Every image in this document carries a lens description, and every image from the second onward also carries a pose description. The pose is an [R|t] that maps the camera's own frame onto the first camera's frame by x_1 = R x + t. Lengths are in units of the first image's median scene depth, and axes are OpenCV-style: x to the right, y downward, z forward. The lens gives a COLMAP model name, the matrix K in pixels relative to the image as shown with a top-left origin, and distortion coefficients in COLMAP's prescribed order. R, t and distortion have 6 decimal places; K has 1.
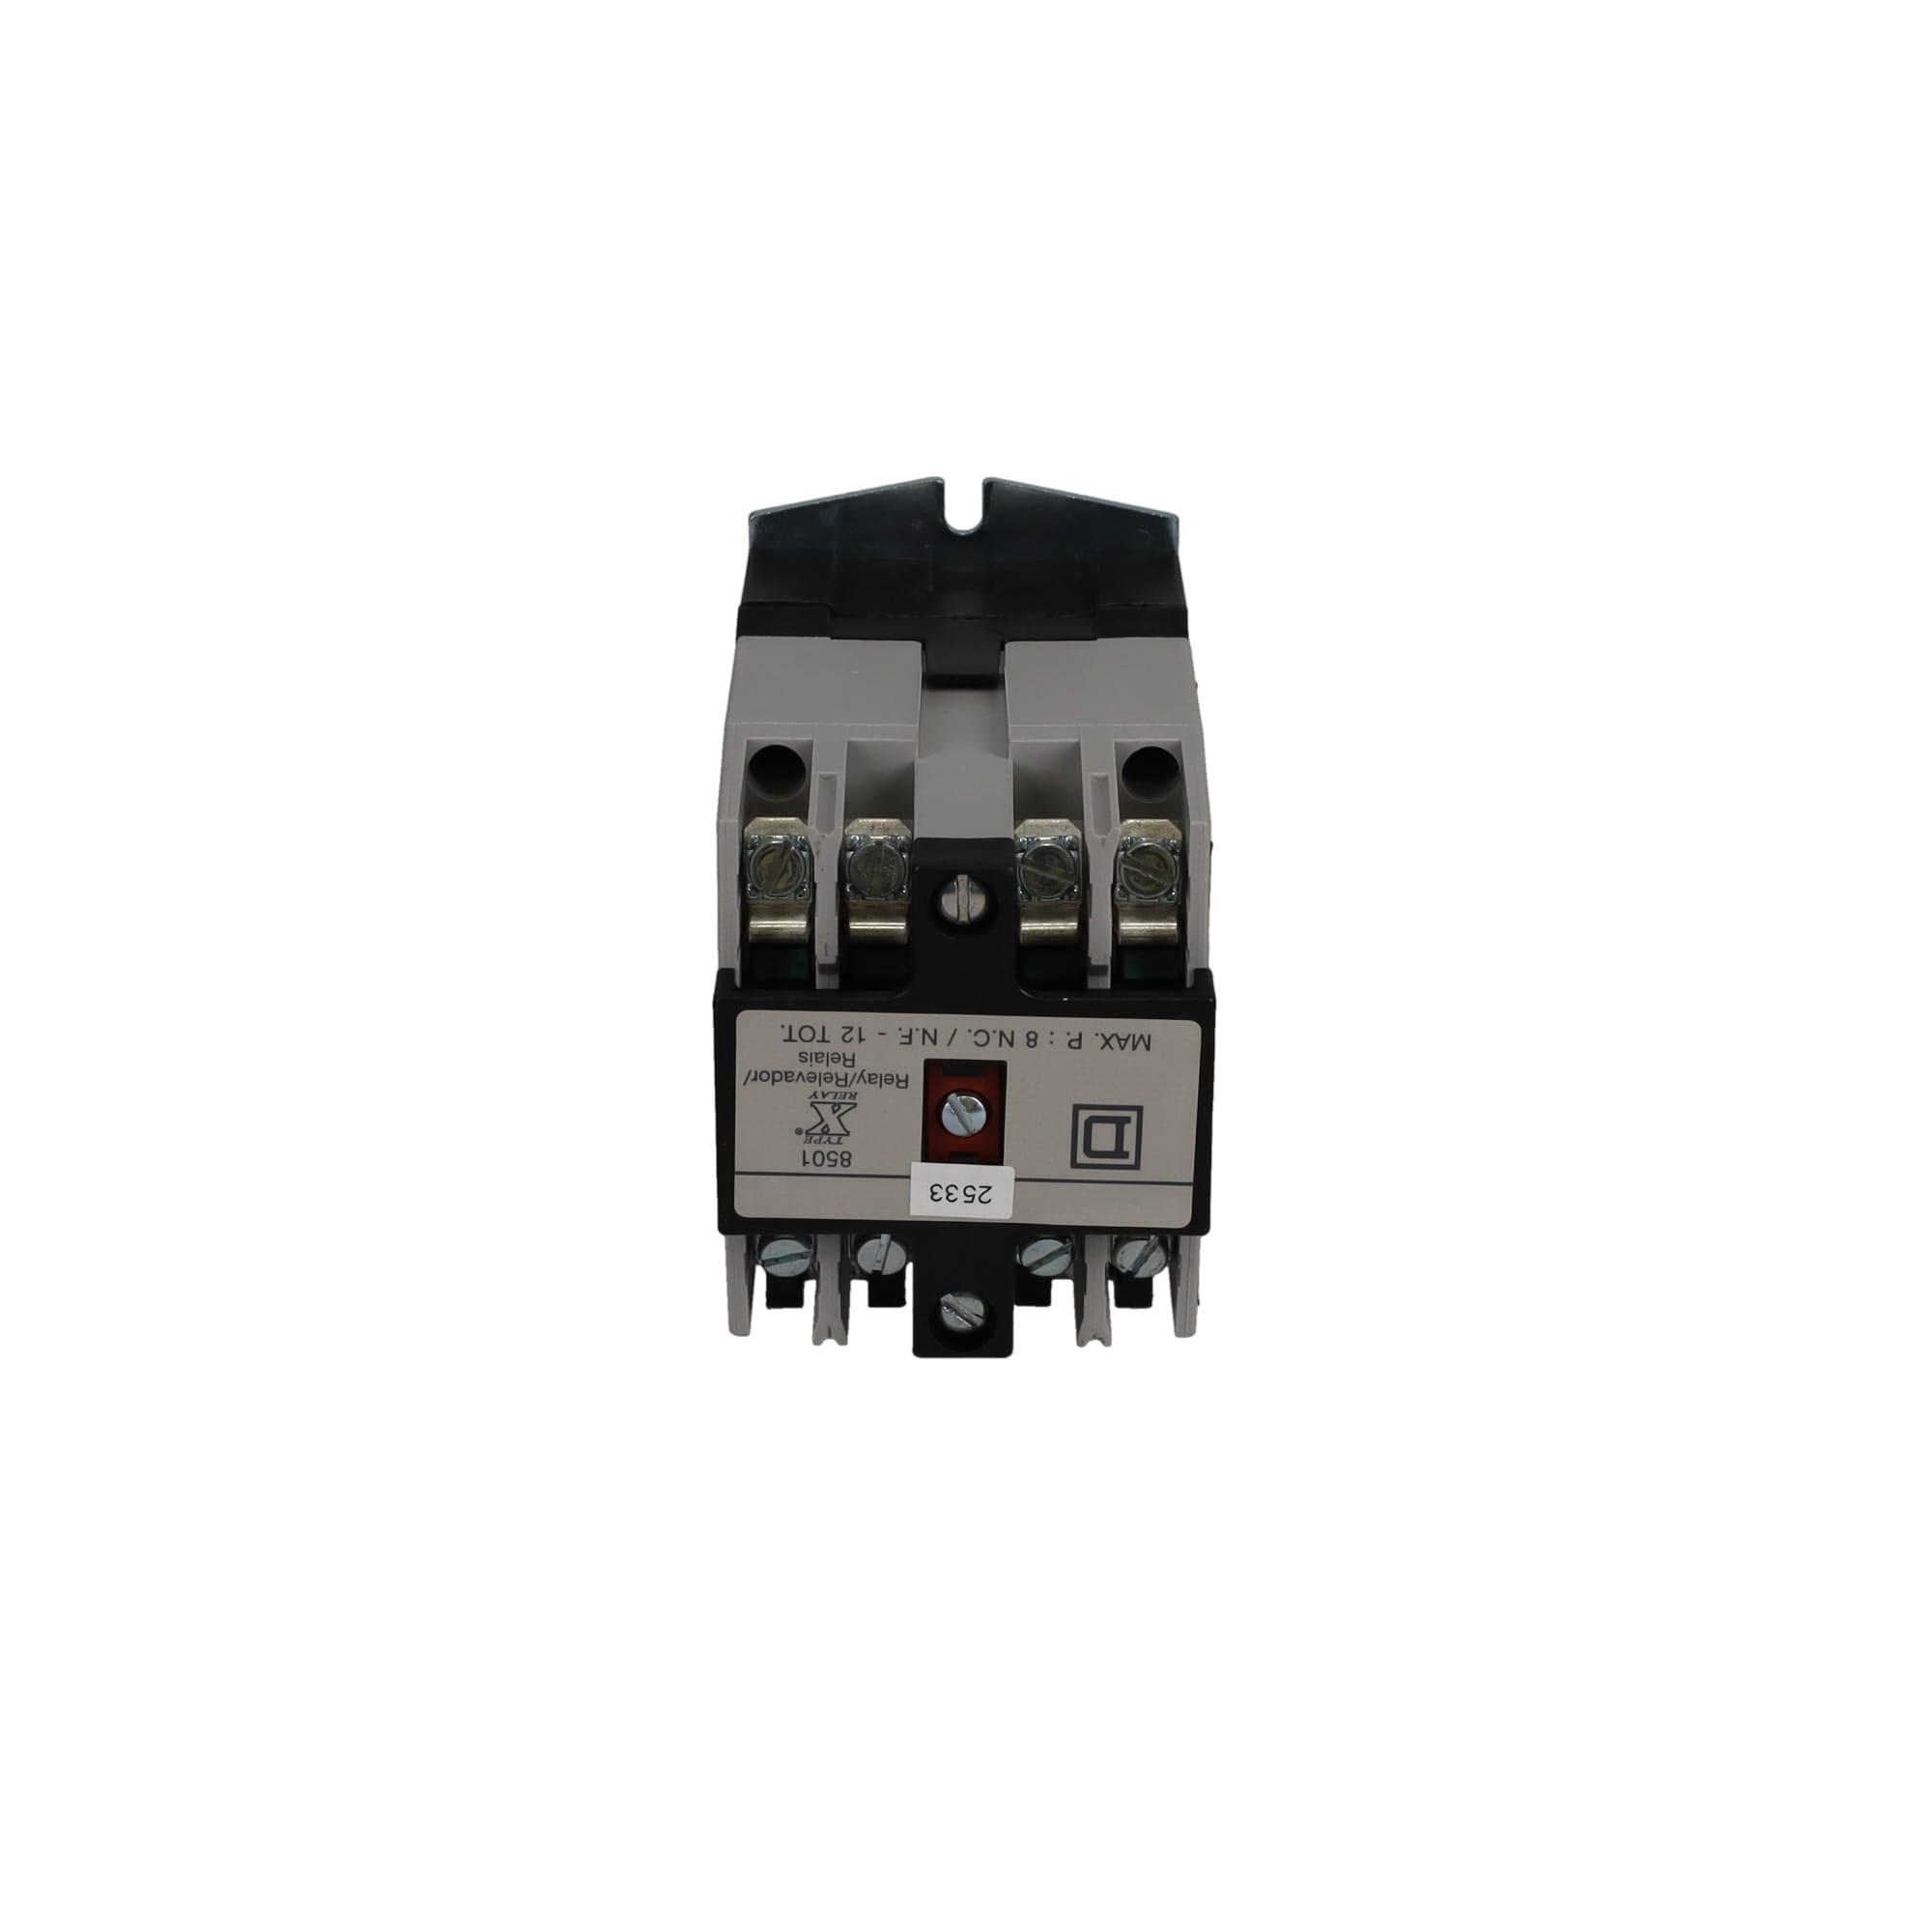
lens RADIAL K [[4704.5, 0, 966.2], [0, 4704.5, 966.1], [0, 0, 1]] dist [0.140999, 0.000000]
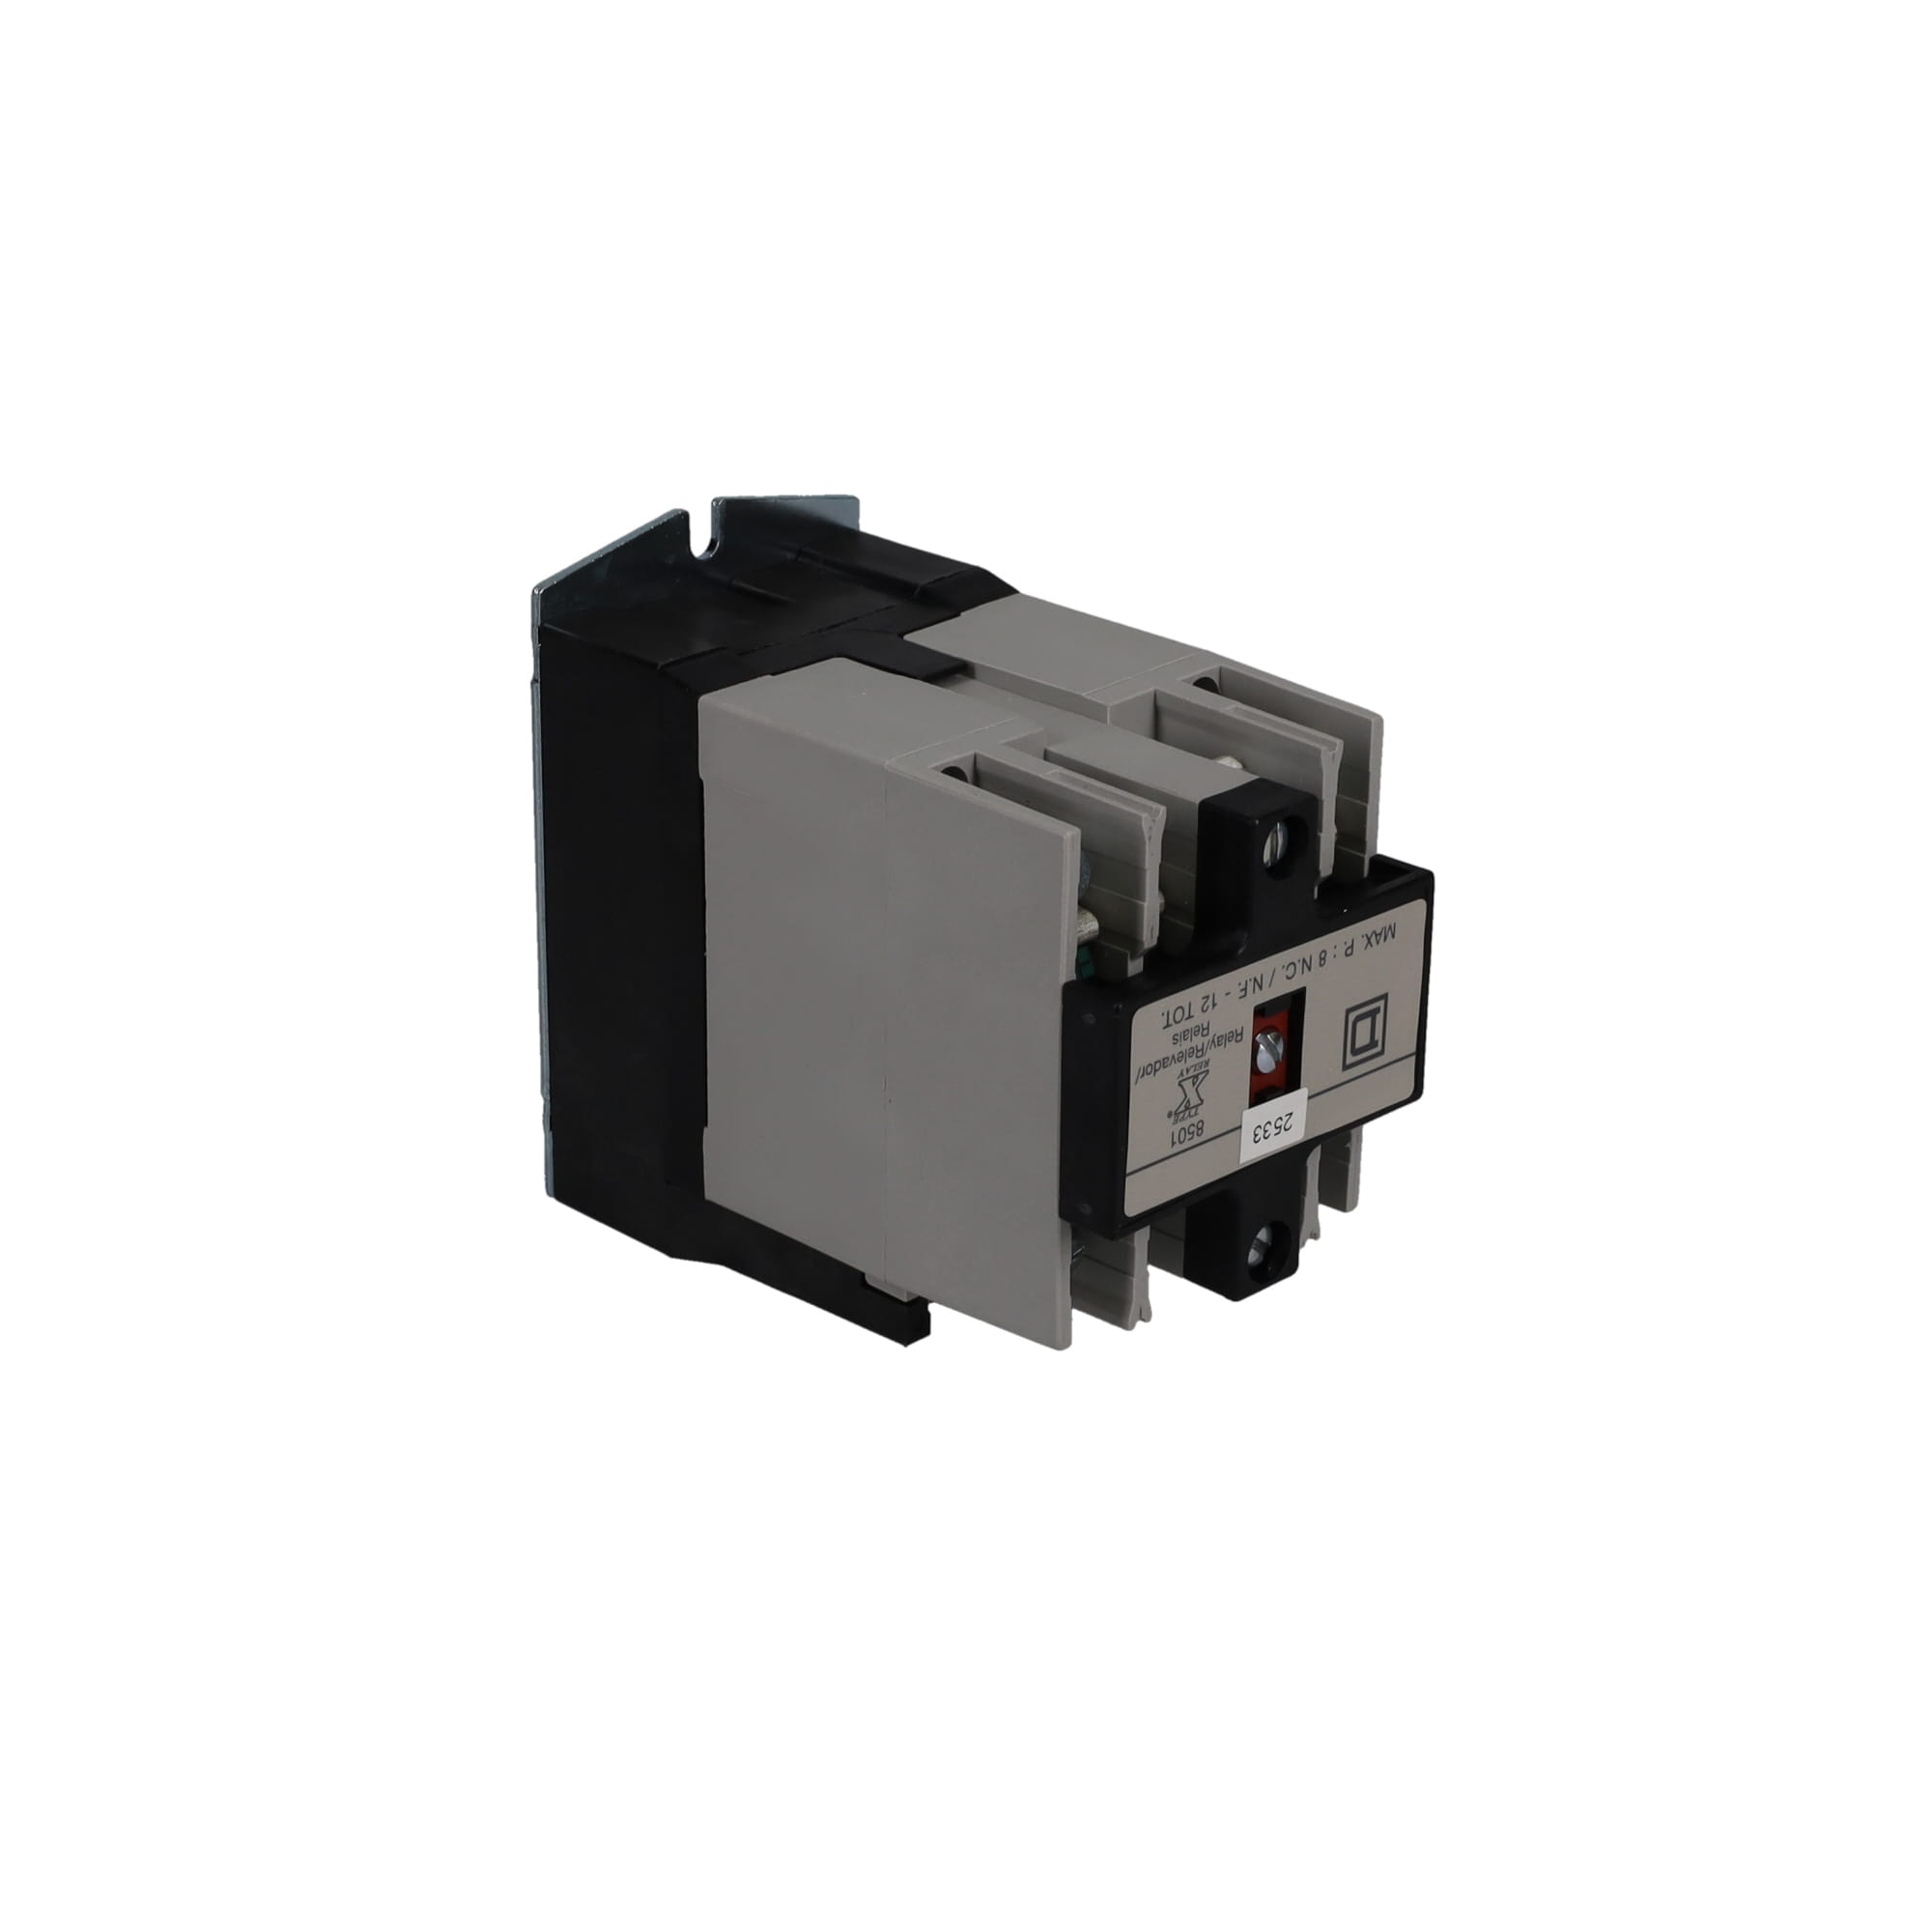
lens RADIAL K [[4704.5, 0, 964.5], [0, 4704.5, 966.9], [0, 0, 1]] dist [0.140999, 0.000000]
pose [[0.697701, -0.279475, 0.659626, -0.721980], [0.276399, 0.954488, 0.112051, -0.120032], [-0.660921, 0.104142, 0.743194, 0.278025]]
